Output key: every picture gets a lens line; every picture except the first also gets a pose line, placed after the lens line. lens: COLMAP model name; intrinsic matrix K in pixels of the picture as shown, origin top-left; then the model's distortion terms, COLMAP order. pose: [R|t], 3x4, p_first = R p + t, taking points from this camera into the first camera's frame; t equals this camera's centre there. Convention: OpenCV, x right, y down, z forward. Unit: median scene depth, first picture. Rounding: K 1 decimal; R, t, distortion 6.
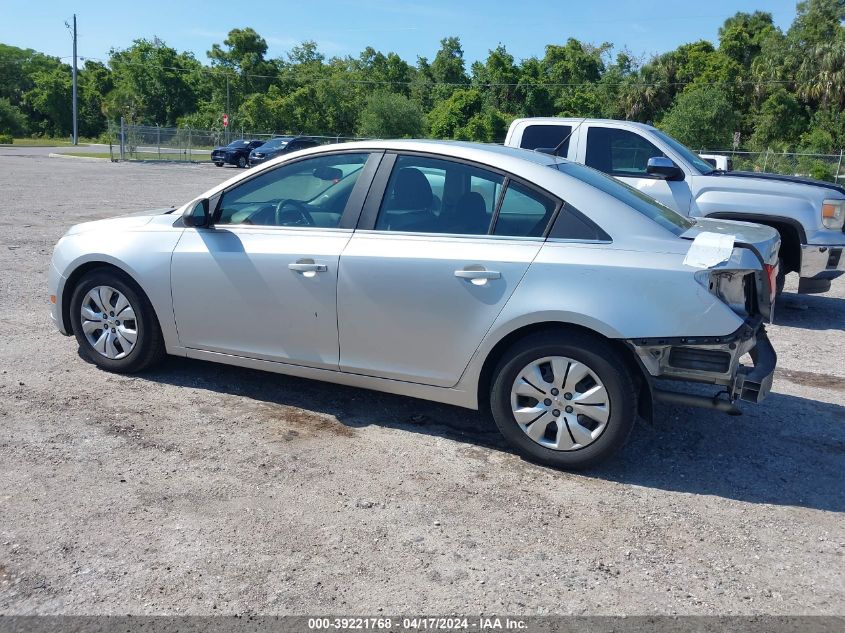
lens RADIAL K [[690.5, 0, 422.5], [0, 690.5, 316.5], [0, 0, 1]] dist [-0.005135, 0.013386]
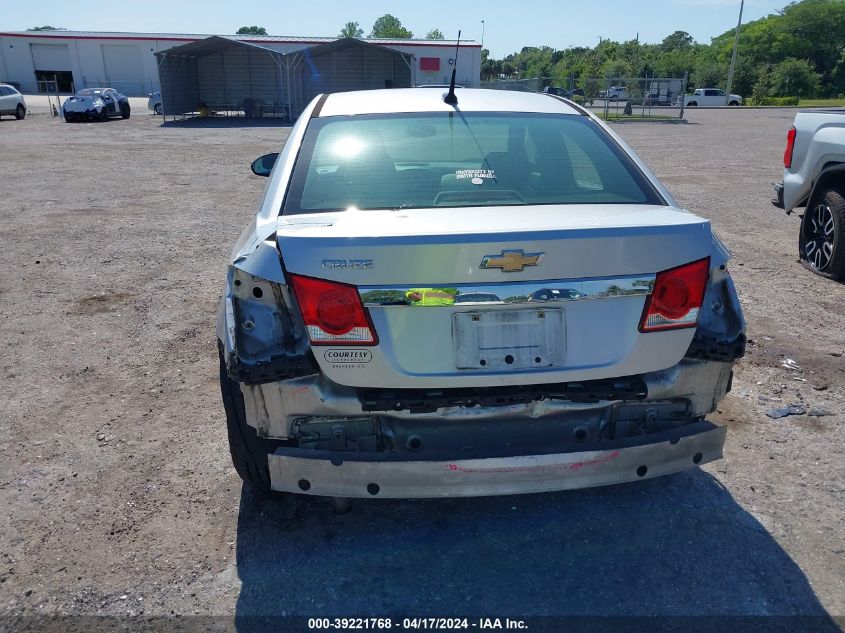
lens RADIAL K [[687.6, 0, 419.7], [0, 687.6, 314.7], [0, 0, 1]] dist [0.011149, -0.017602]
pose [[0.461881, 0.223130, -0.858417, 0.733813], [-0.179415, 0.971335, 0.155945, -0.124908], [0.868606, 0.081985, 0.488674, 0.621917]]
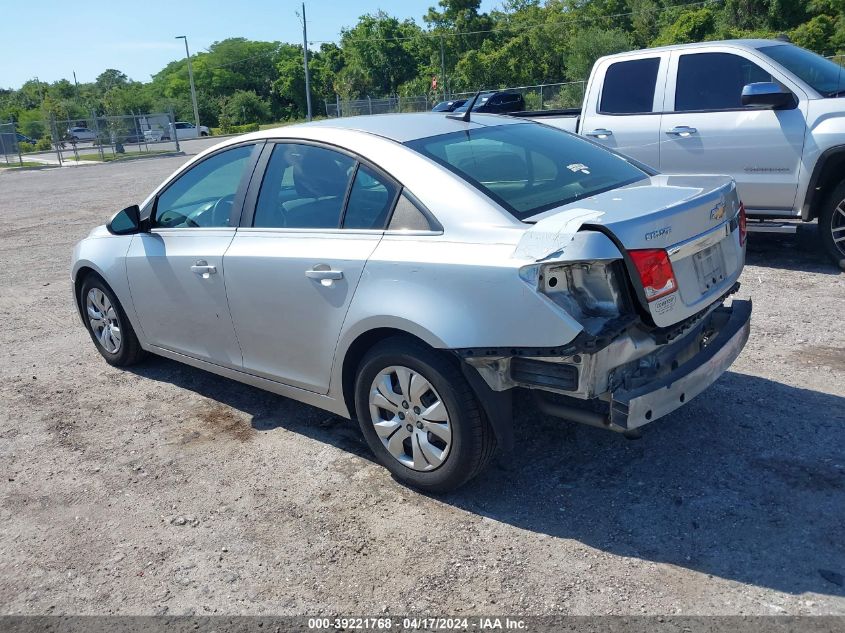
lens RADIAL K [[687.6, 0, 419.7], [0, 687.6, 314.7], [0, 0, 1]] dist [0.011149, -0.017602]
pose [[0.936381, -0.020950, -0.350360, 0.410432], [0.044637, 0.997220, 0.059667, -0.044970], [0.348136, -0.071510, 0.934713, 0.155499]]
